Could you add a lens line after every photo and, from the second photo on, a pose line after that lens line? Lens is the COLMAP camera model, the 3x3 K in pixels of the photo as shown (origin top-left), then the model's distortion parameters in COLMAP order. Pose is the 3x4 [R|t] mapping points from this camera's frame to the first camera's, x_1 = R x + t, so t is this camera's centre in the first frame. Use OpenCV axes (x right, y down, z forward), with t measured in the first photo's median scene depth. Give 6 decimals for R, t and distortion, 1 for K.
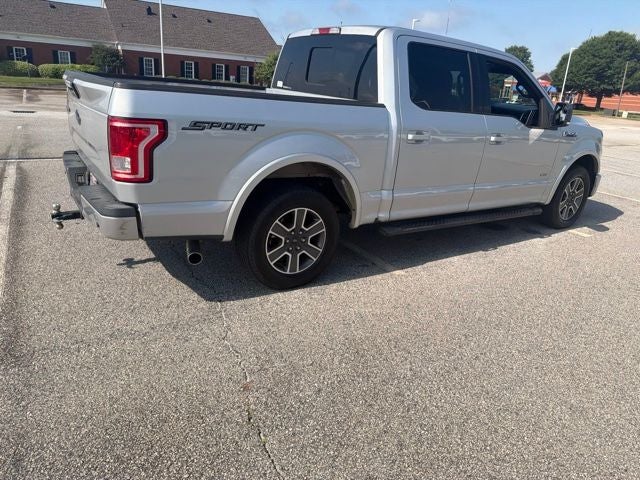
lens RADIAL K [[449.9, 0, 327.1], [0, 449.9, 238.4], [0, 0, 1]] dist [0.028233, -0.031000]
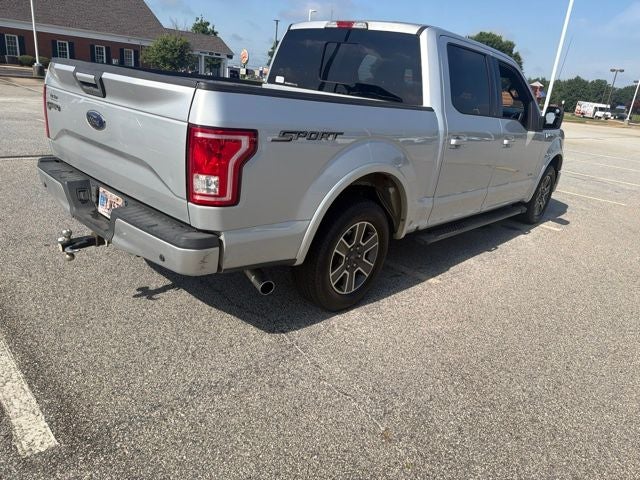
lens RADIAL K [[449.4, 0, 326.0], [0, 449.4, 240.2], [0, 0, 1]] dist [0.033670, -0.037750]
pose [[0.973134, -0.049718, 0.224807, -0.313219], [0.044051, 0.998574, 0.030159, -0.056979], [-0.225986, -0.019446, 0.973936, 0.116293]]
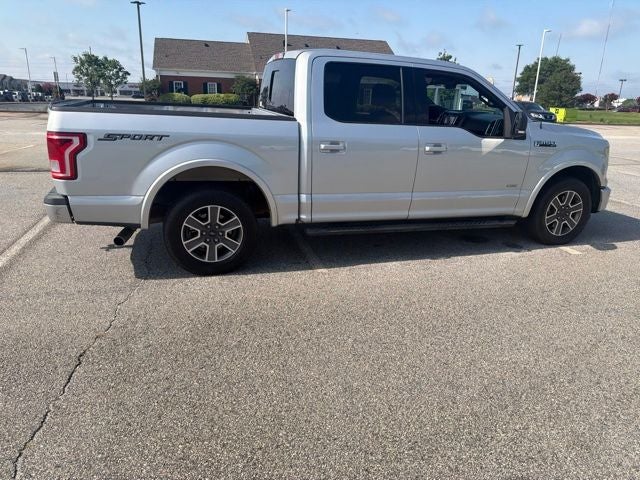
lens RADIAL K [[449.9, 0, 323.7], [0, 449.9, 234.5], [0, 0, 1]] dist [0.026932, -0.029365]
pose [[0.957675, 0.044985, -0.284316, 0.521223], [-0.058778, 0.997463, -0.040163, 0.036223], [0.281788, 0.055175, 0.957889, -0.048382]]
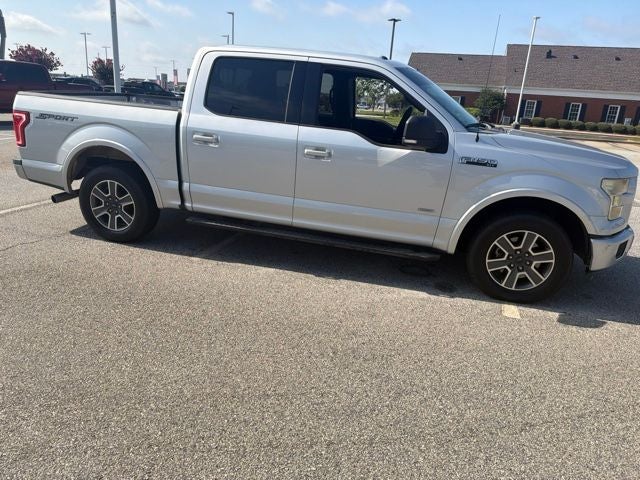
lens RADIAL K [[455.8, 0, 318.3], [0, 455.8, 237.2], [0, 0, 1]] dist [0.030511, -0.045050]
pose [[0.659045, 0.192809, -0.726970, 1.308349], [-0.260863, 0.965179, 0.019498, -0.086844], [0.705415, 0.176790, 0.686393, 0.478552]]
